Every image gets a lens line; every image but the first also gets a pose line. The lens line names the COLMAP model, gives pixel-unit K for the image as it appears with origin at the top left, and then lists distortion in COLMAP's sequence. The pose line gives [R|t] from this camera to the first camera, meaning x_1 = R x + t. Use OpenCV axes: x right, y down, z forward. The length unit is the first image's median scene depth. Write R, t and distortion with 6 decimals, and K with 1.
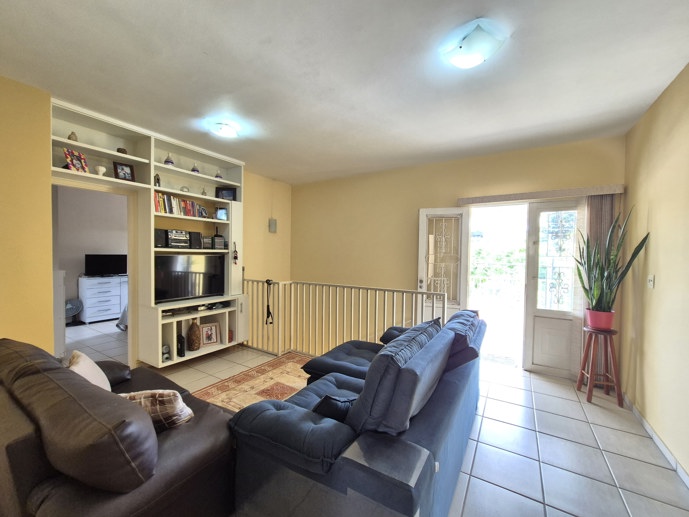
lens RADIAL K [[282.2, 0, 344.5], [0, 282.2, 258.5], [0, 0, 1]] dist [-0.000535, 0.000106]
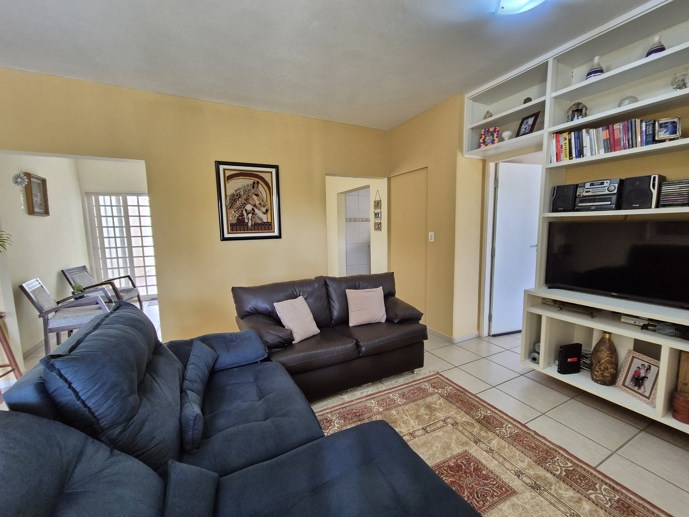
lens RADIAL K [[282.2, 0, 344.5], [0, 282.2, 258.5], [0, 0, 1]] dist [-0.000535, 0.000106]
pose [[-0.527107, 0.095281, -0.844441, 0.241208], [0.001085, 0.993769, 0.111452, -0.000542], [0.849798, 0.057831, -0.523926, 0.879016]]
